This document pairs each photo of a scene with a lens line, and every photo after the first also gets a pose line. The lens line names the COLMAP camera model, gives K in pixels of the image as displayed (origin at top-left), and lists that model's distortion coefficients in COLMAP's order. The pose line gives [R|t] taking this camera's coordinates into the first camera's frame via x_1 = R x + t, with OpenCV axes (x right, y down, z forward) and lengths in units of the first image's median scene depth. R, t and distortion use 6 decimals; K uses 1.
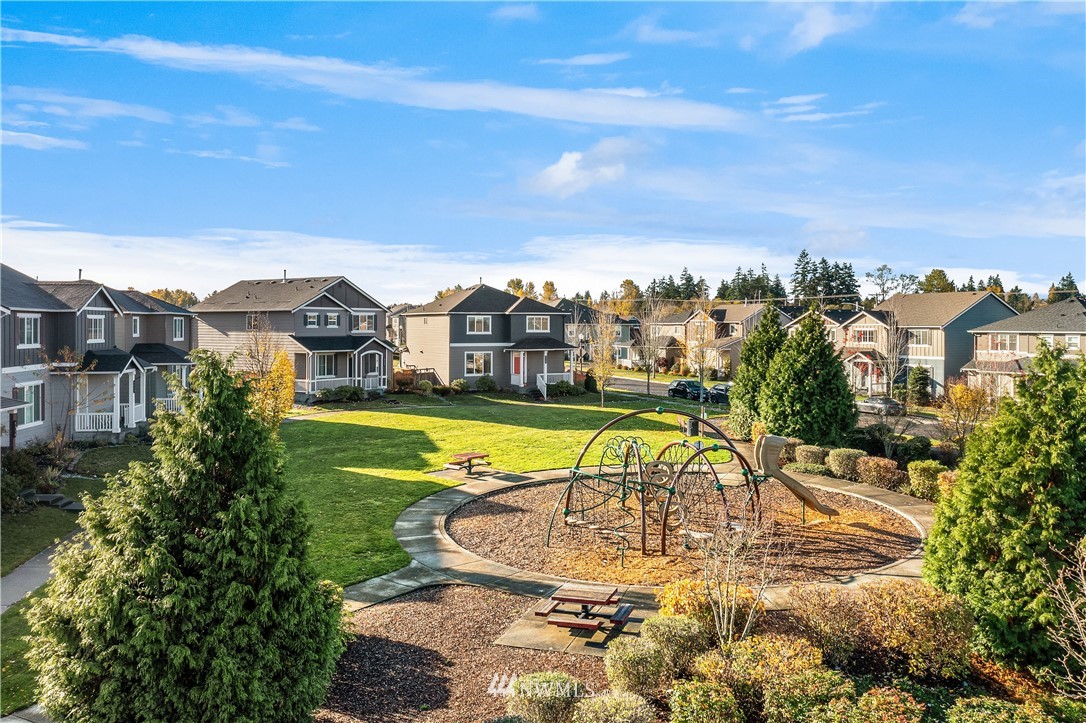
lens RADIAL K [[846.2, 0, 540.7], [0, 846.2, 360.2], [0, 0, 1]] dist [0.001340, 0.002006]
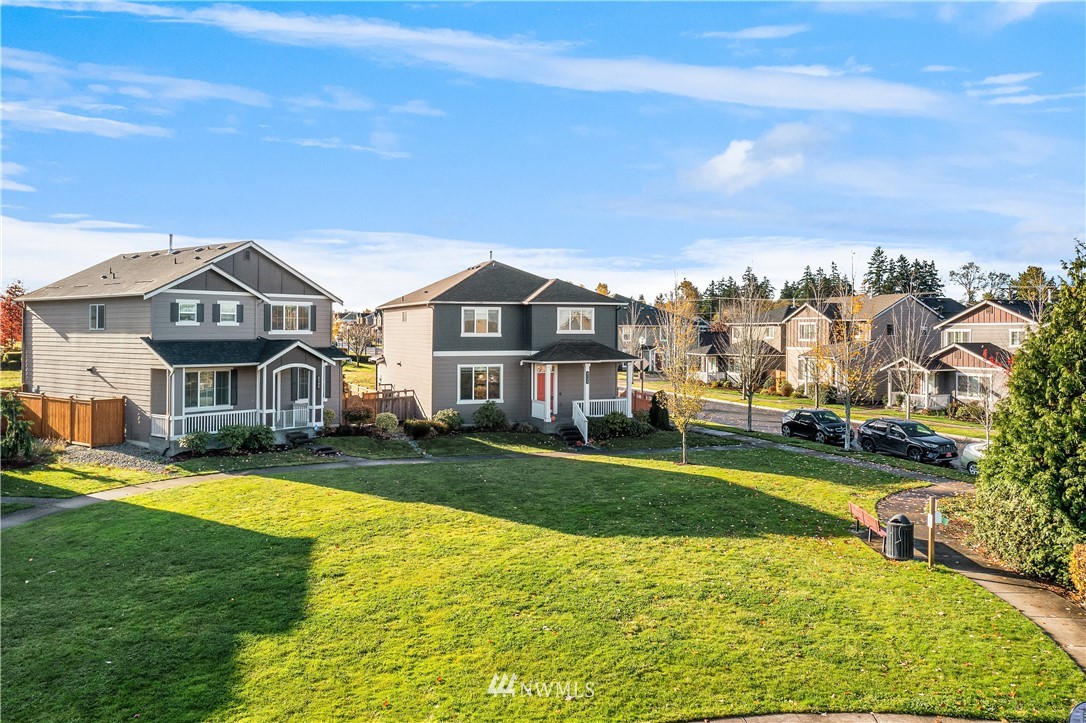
lens RADIAL K [[846.2, 0, 547.7], [0, 846.2, 359.9], [0, 0, 1]] dist [0.001340, 0.002006]
pose [[0.998520, 0.000617, -0.054373, 0.010559], [-0.000978, 0.999978, -0.006600, -0.009490], [0.054368, 0.006643, 0.998499, 0.377047]]
